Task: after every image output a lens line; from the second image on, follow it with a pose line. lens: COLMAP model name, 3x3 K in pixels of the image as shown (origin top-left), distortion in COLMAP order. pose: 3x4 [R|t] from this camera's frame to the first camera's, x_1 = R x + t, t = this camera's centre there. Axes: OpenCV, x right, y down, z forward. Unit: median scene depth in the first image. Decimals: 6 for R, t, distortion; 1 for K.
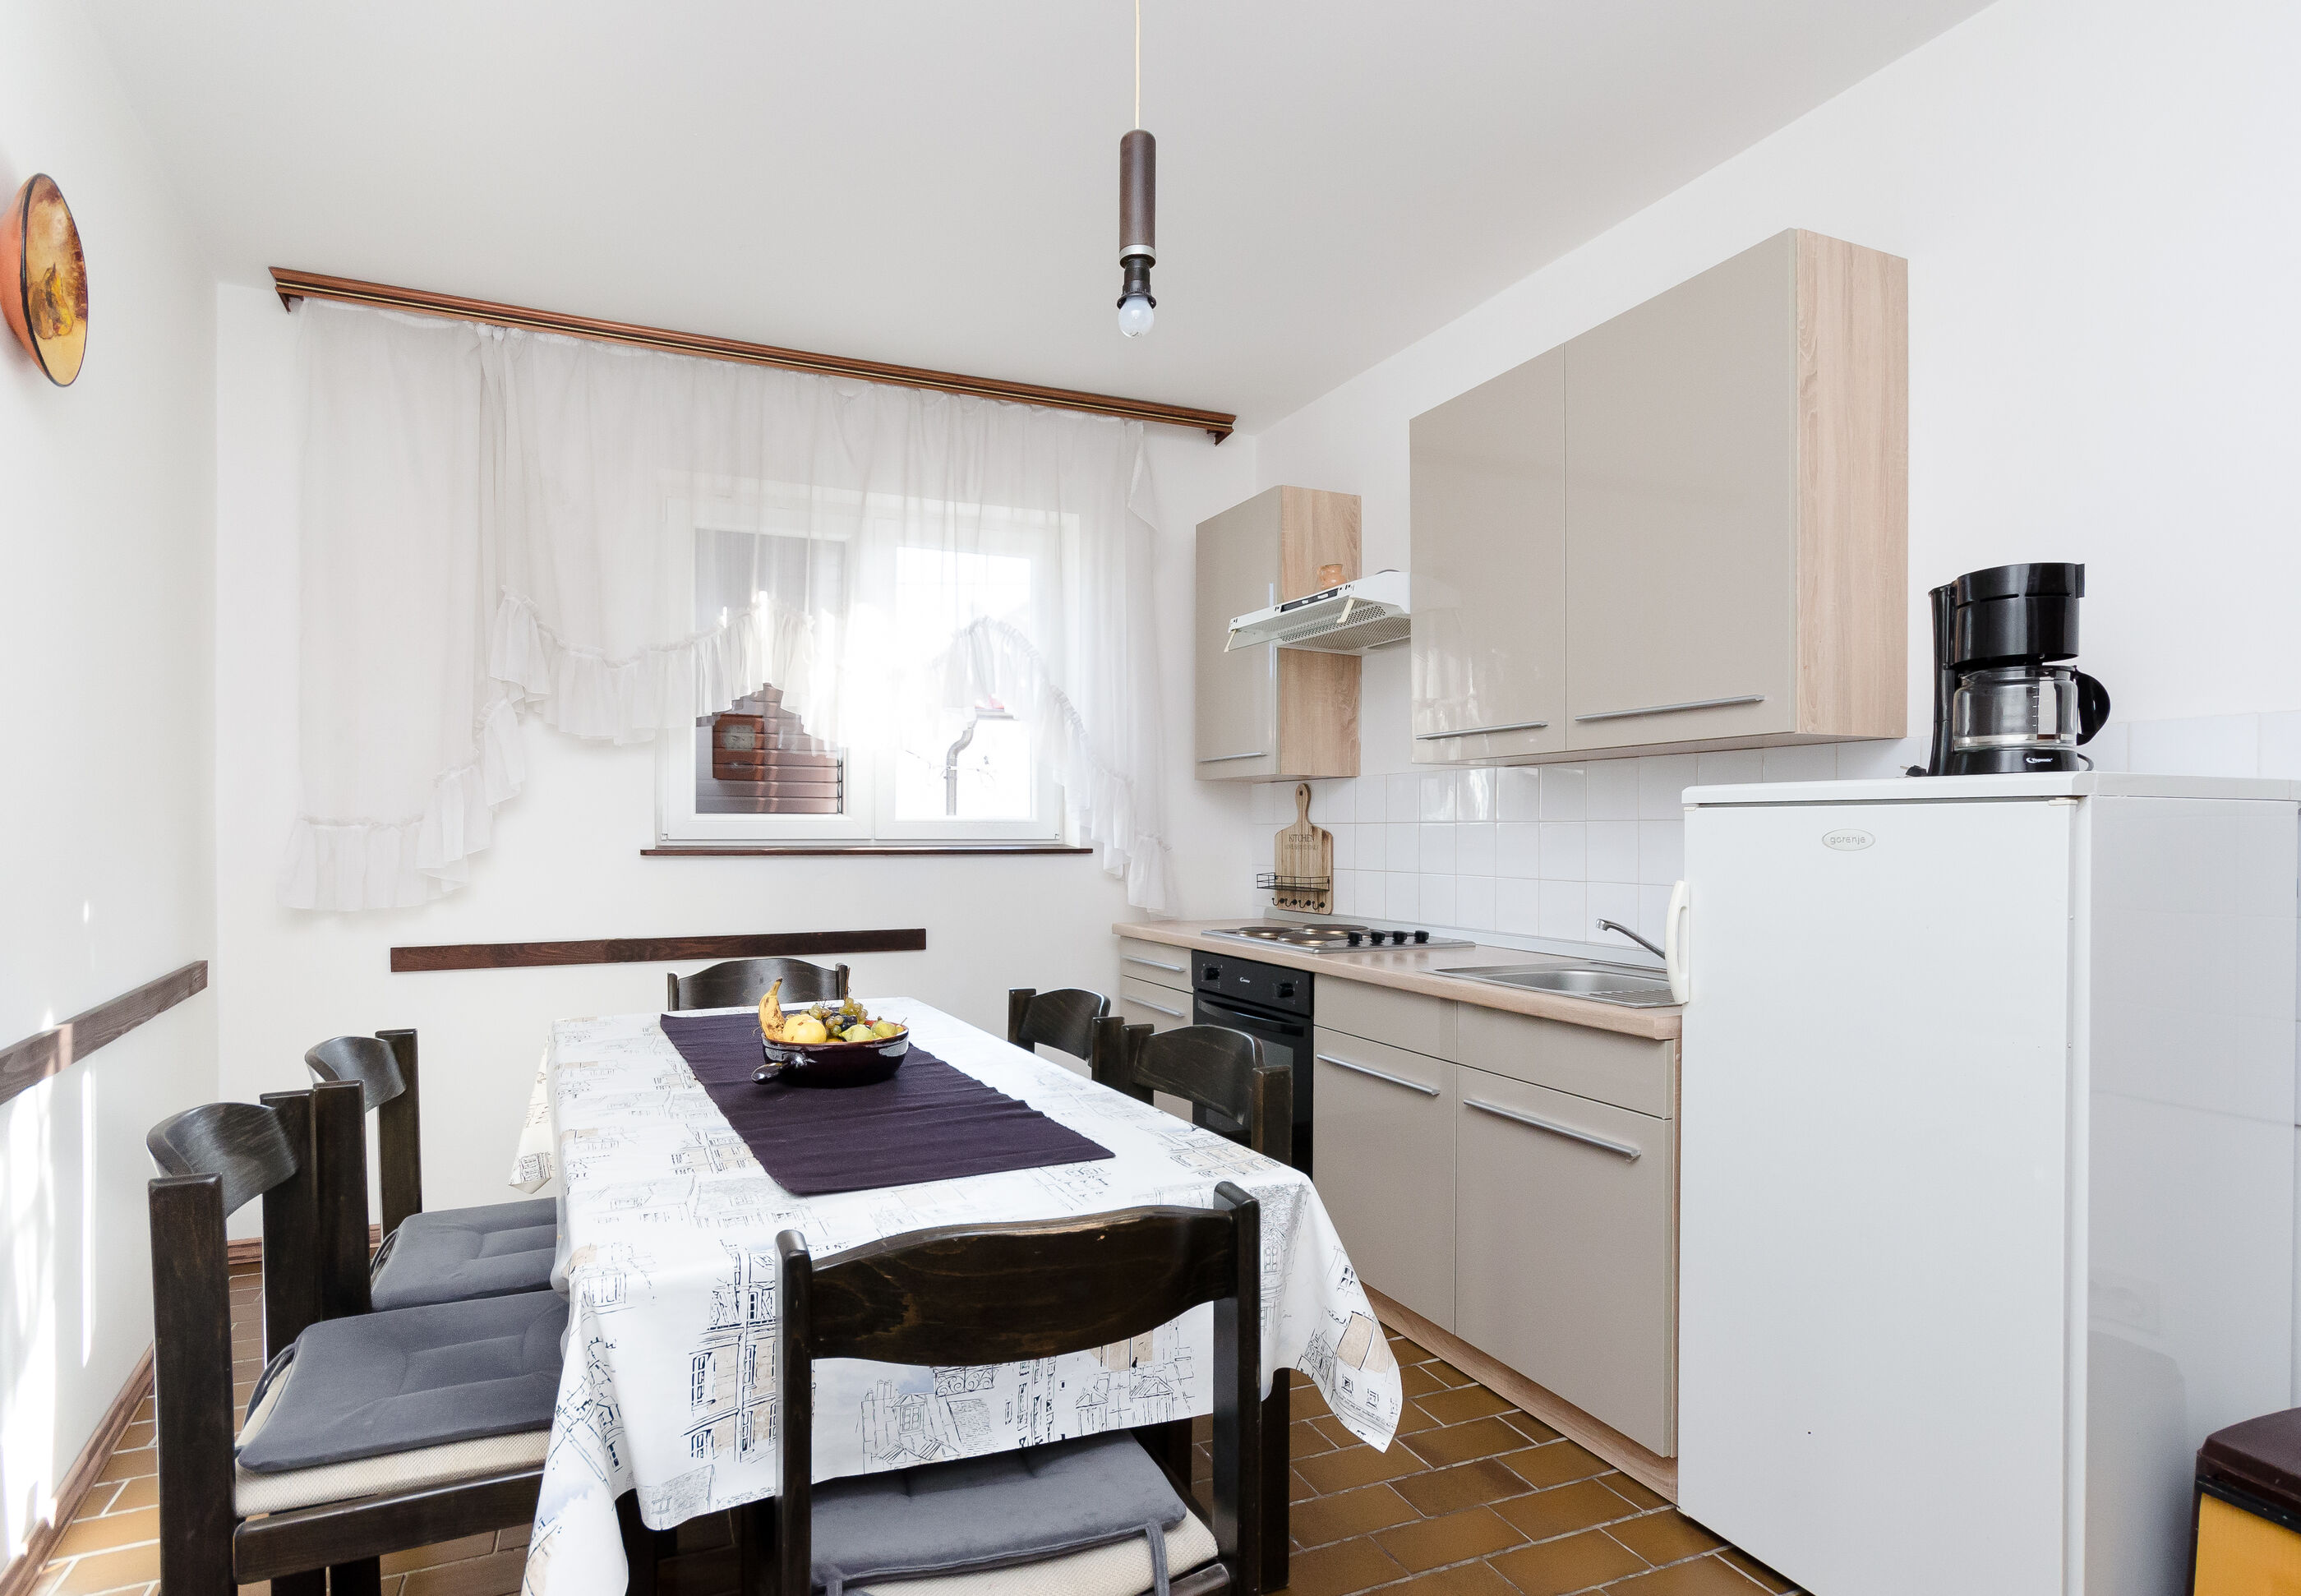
lens RADIAL K [[1095.0, 0, 1150.3], [0, 1095.0, 826.8], [0, 0, 1]] dist [-0.001166, 0.000147]
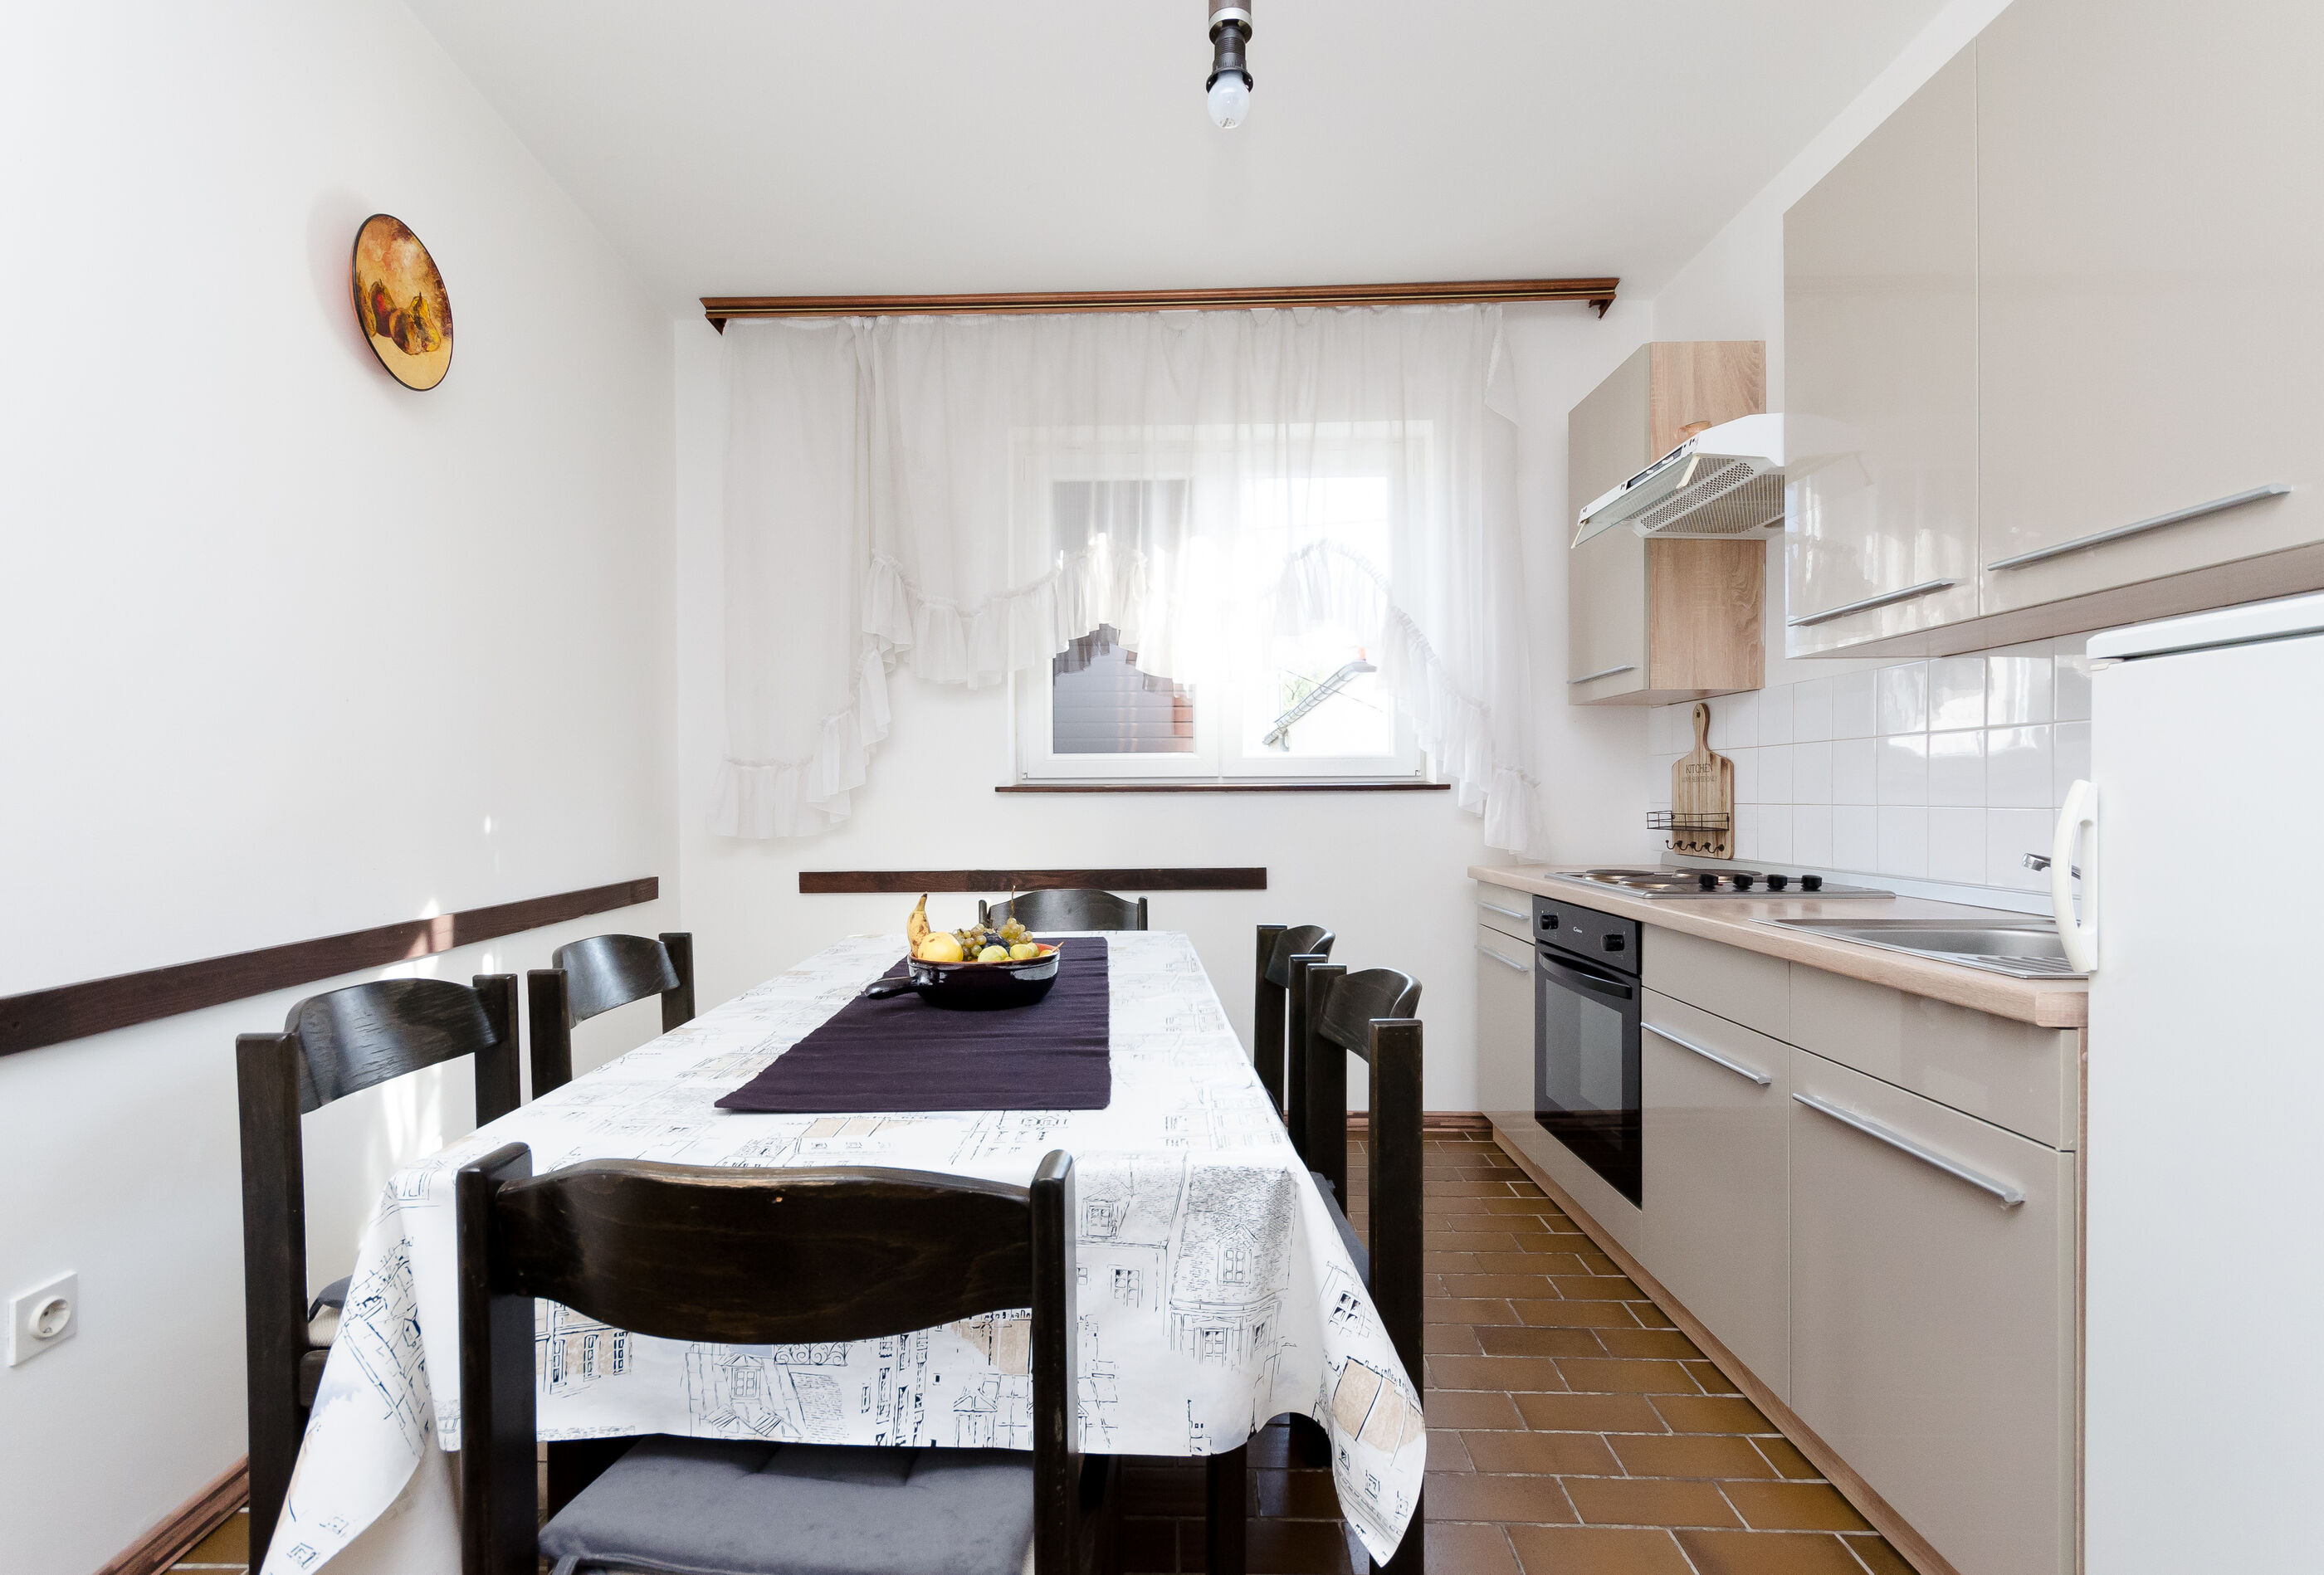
lens RADIAL K [[1067.5, 0, 1231.8], [0, 1067.5, 799.1], [0, 0, 1]] dist [0.003124, -0.000193]
pose [[0.918797, -0.008172, -0.394645, 0.176497], [0.011872, 0.999905, 0.006935, 0.032048], [0.394551, -0.011057, 0.918807, 0.148314]]
